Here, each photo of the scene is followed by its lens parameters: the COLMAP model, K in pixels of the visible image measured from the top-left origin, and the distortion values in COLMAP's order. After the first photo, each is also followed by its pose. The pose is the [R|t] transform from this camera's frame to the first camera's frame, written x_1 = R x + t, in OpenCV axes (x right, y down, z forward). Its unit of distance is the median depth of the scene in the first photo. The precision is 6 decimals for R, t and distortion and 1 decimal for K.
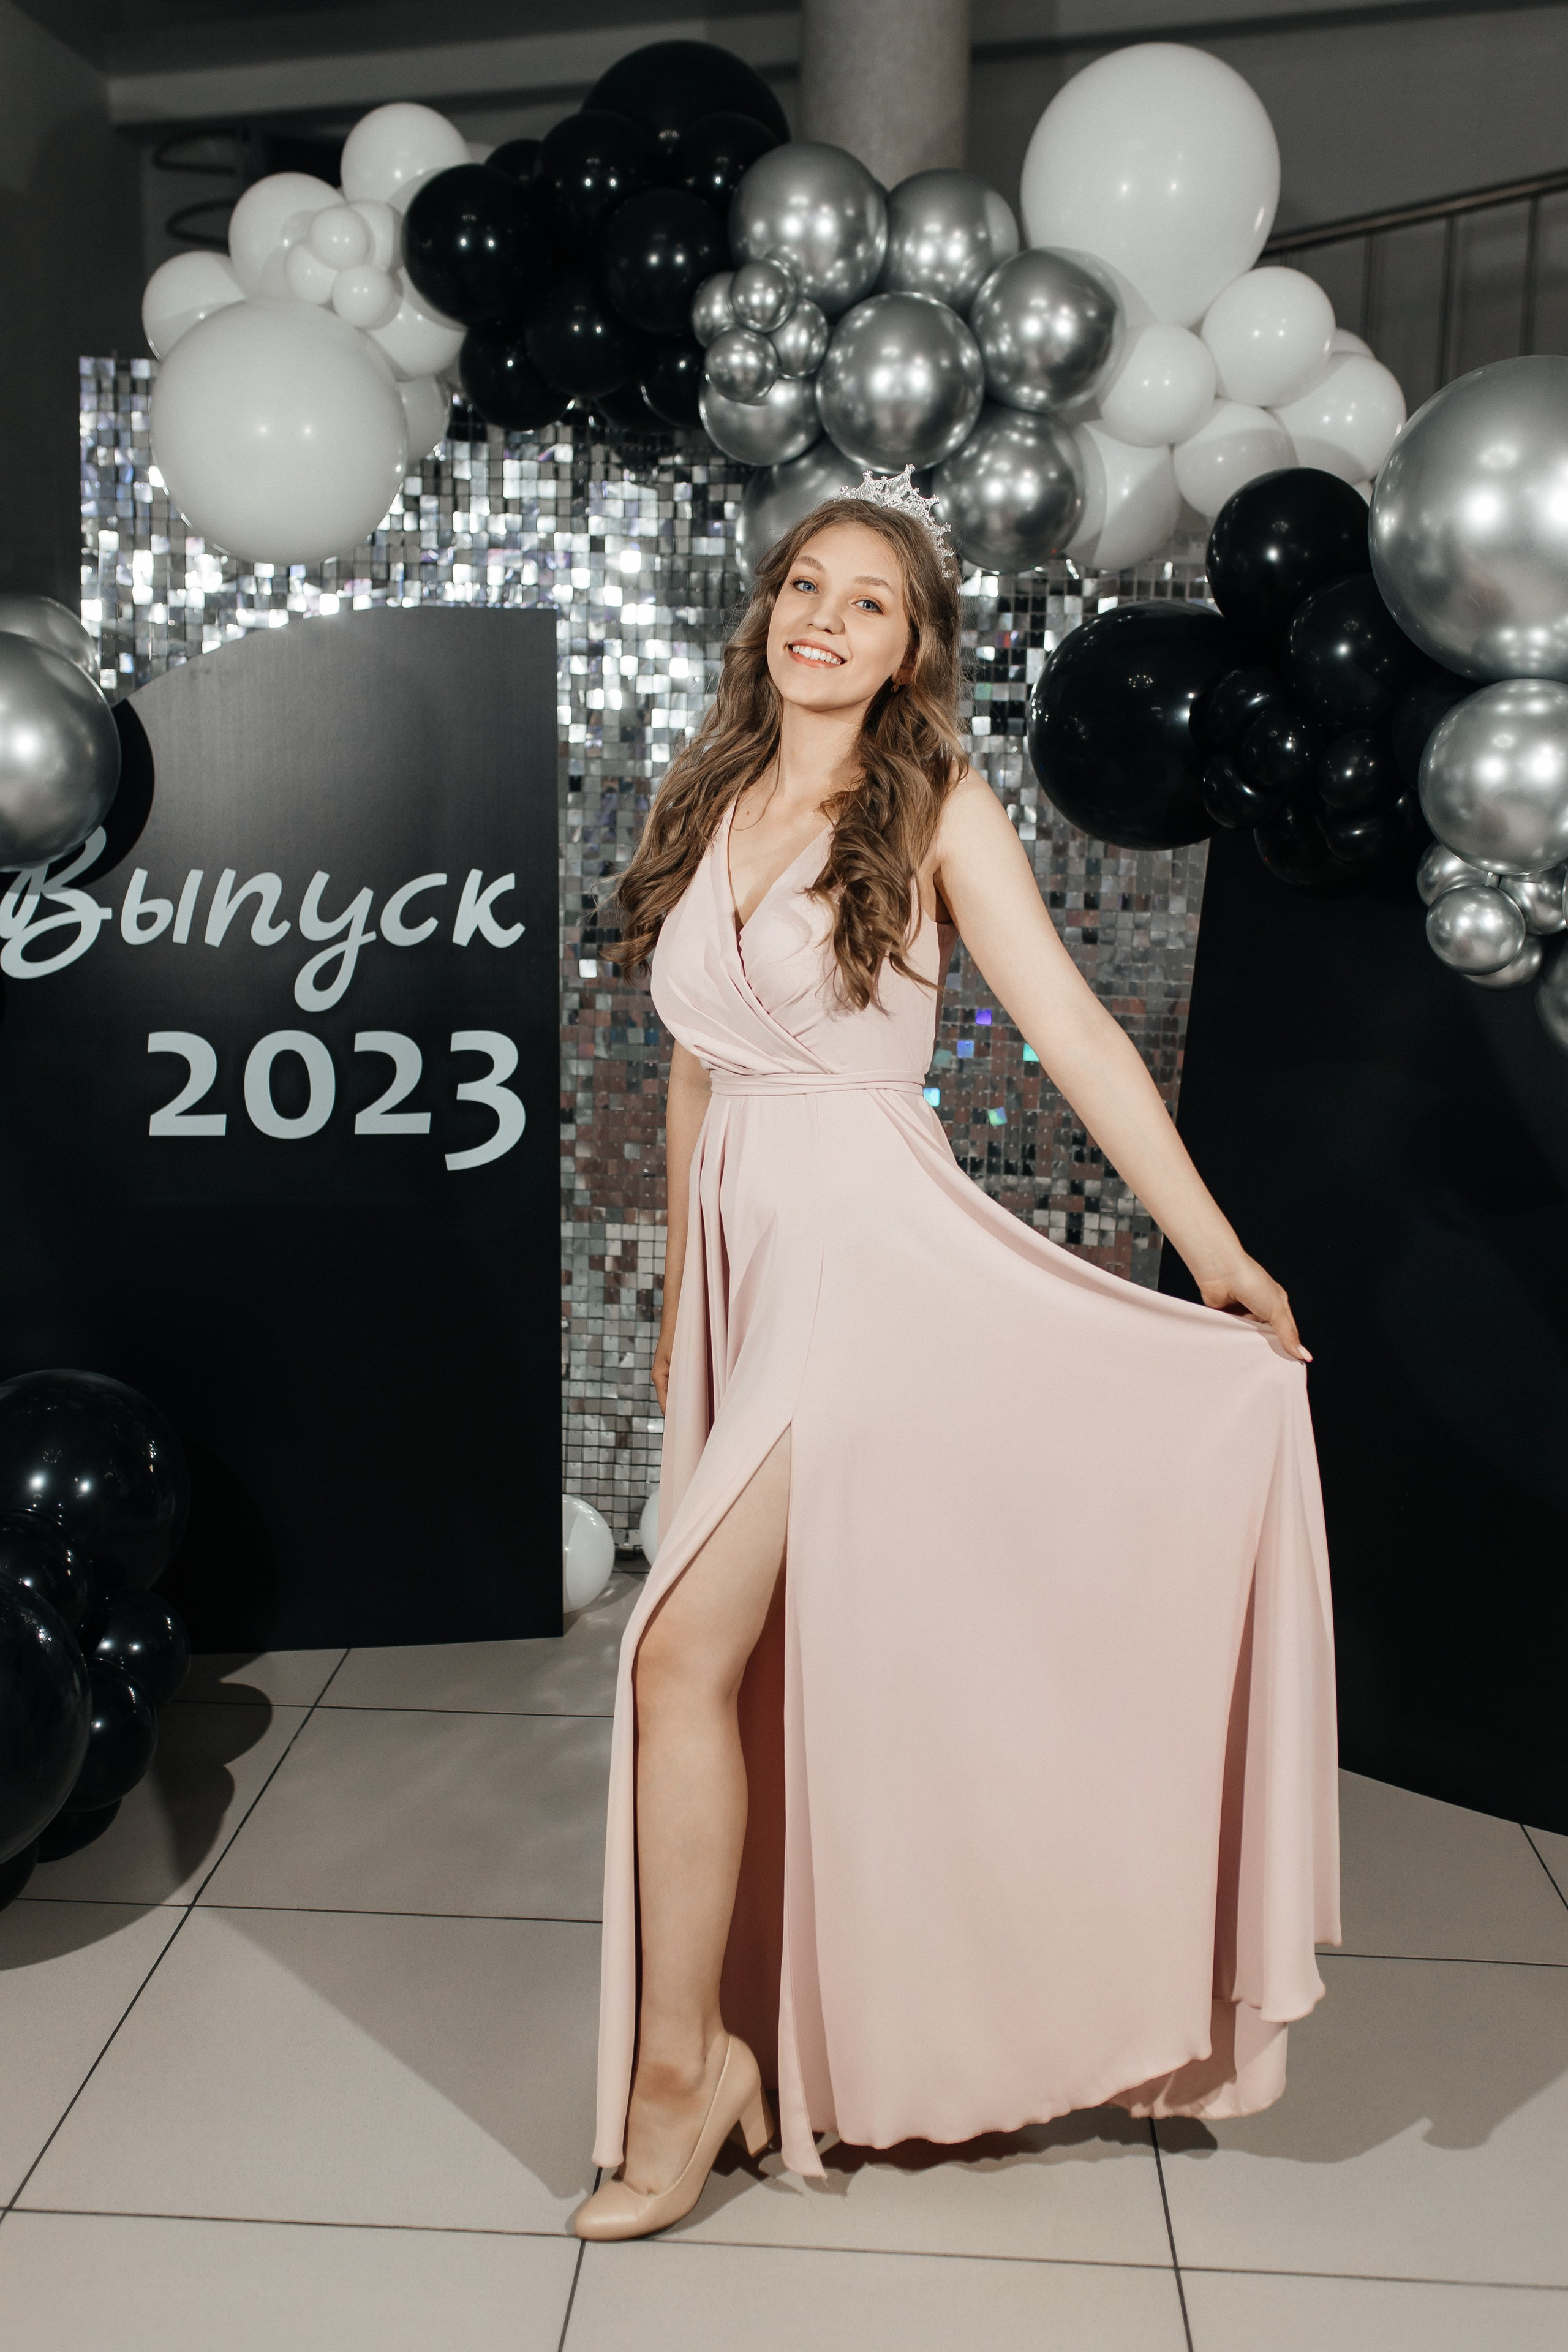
lens RADIAL K [[2167.4, 0, 782.6], [0, 2167.4, 1151.2], [0, 0, 1]] dist [0.013042, 0.000000]
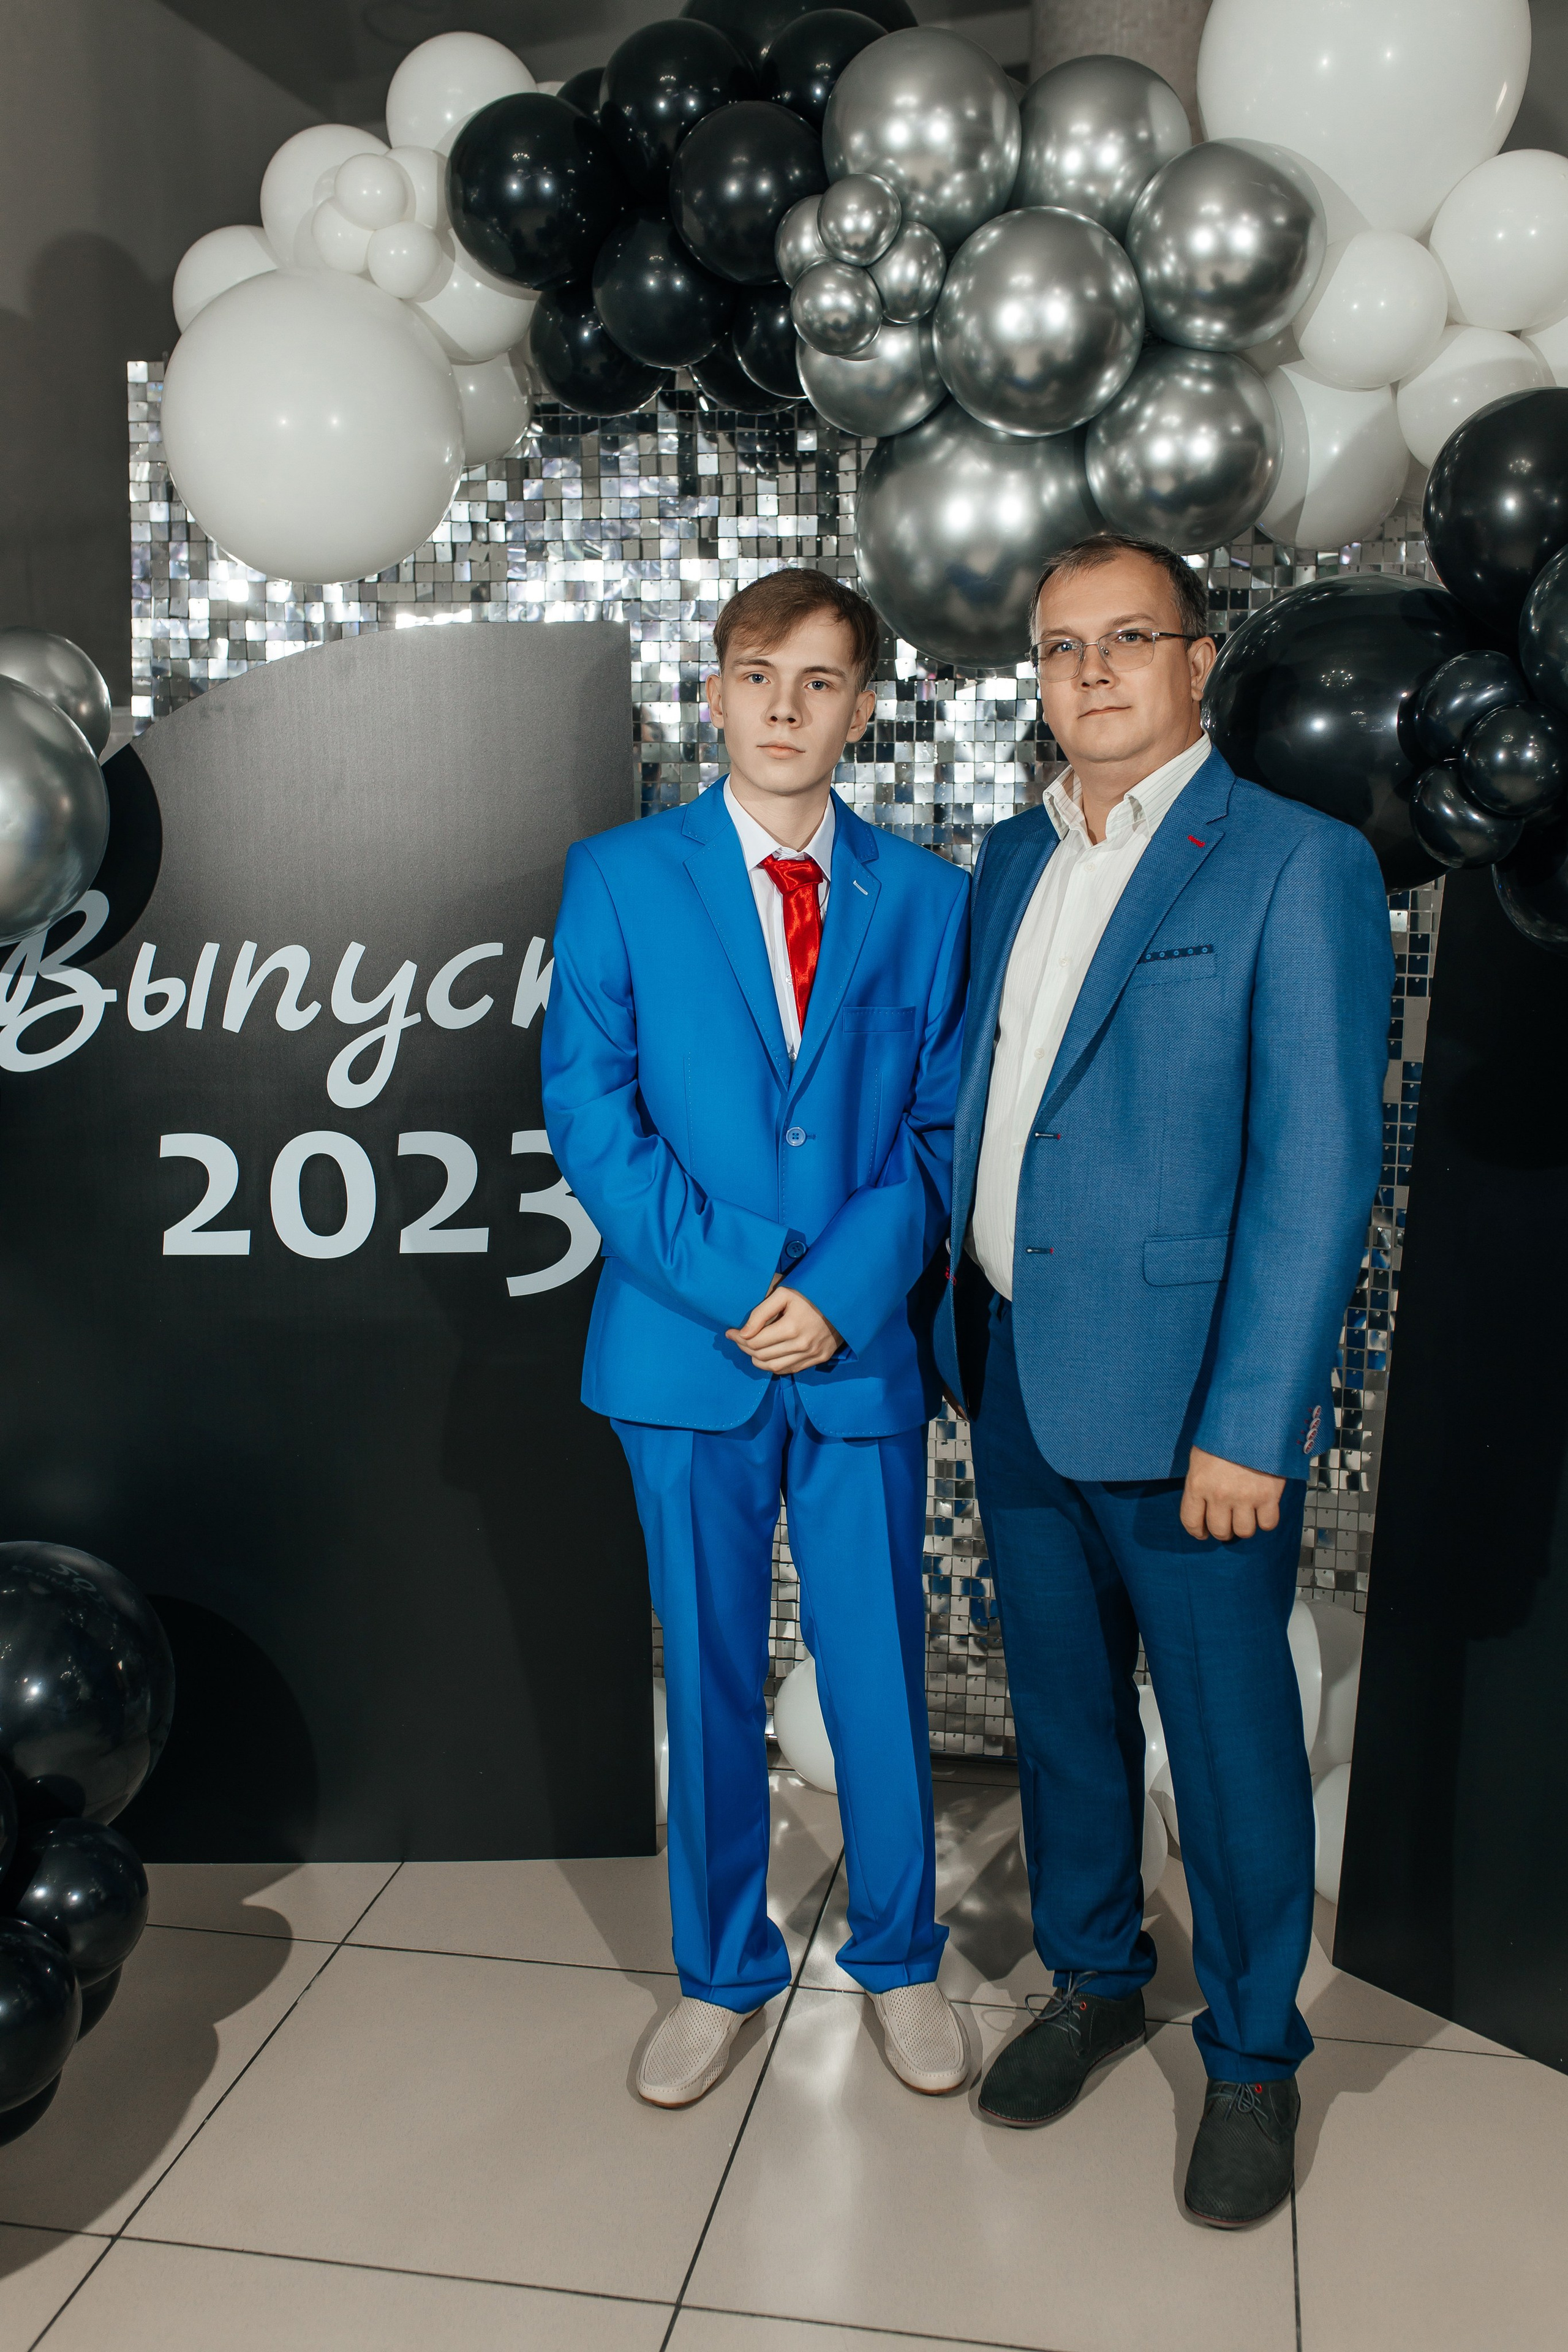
lens RADIAL K [[2167.4, 0, 805.5], [0, 2167.4, 1162.4], [0, 0, 1]] dist [0.013042, 0.000000]
pose [[0.990237, -0.002109, -0.139376, 0.079170], [-0.001078, 0.999740, -0.022792, -0.025397], [0.139387, 0.022720, 0.989977, 0.199561]]
